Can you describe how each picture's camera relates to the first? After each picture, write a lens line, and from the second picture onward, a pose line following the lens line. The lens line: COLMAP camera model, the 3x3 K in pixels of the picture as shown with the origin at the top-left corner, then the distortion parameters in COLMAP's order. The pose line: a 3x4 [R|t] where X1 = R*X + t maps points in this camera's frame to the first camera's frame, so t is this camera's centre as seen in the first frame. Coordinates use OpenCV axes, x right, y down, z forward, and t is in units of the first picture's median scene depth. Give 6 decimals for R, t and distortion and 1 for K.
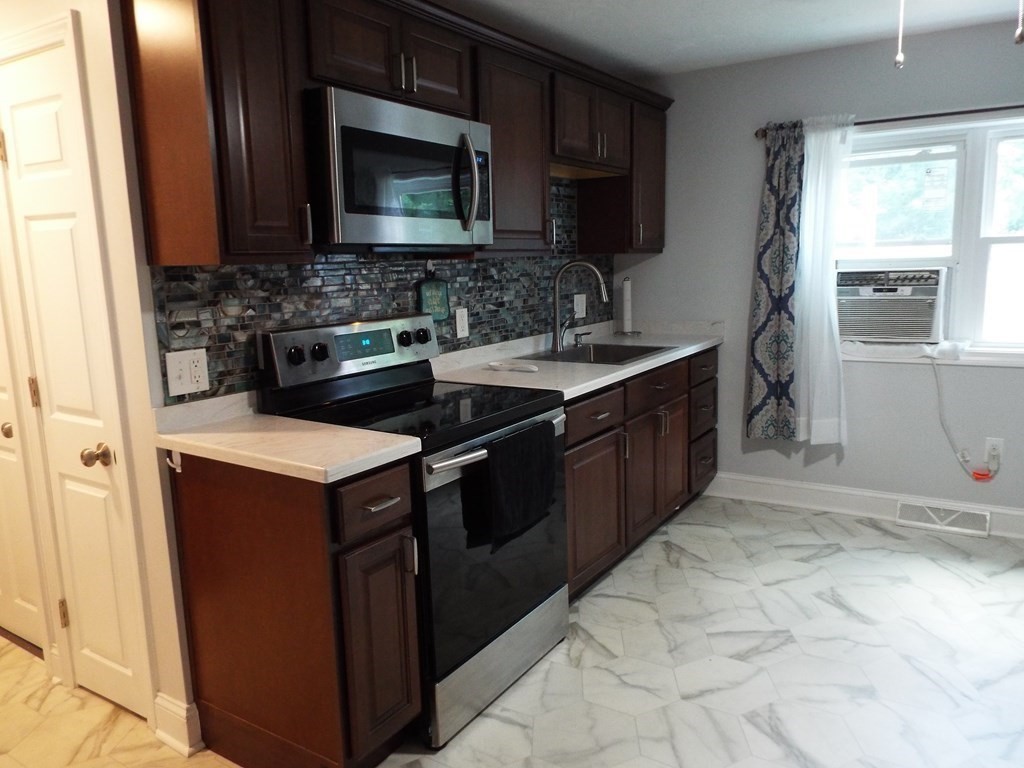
lens RADIAL K [[747.9, 0, 526.8], [0, 747.9, 391.4], [0, 0, 1]] dist [-0.018795, -0.000655]
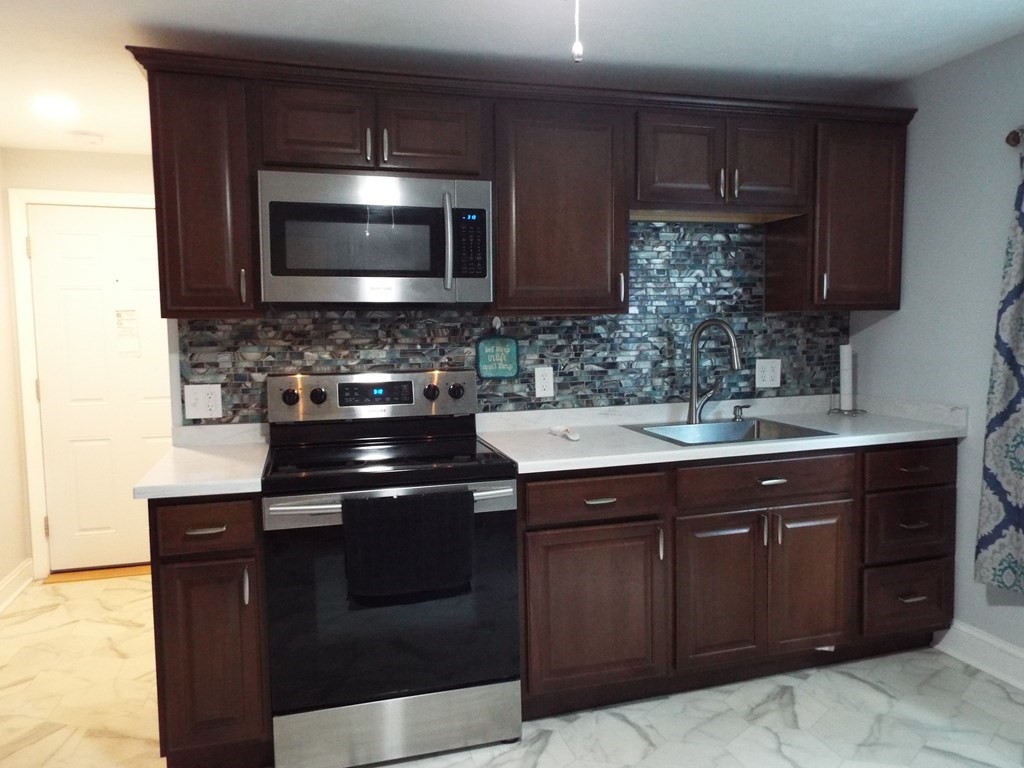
lens RADIAL K [[747.9, 0, 519.6], [0, 747.9, 392.3], [0, 0, 1]] dist [-0.018795, -0.000655]
pose [[0.750594, 0.077165, -0.656243, 0.531415], [-0.122397, 0.992207, -0.023325, -0.052804], [0.649329, 0.097830, 0.754189, 0.261280]]
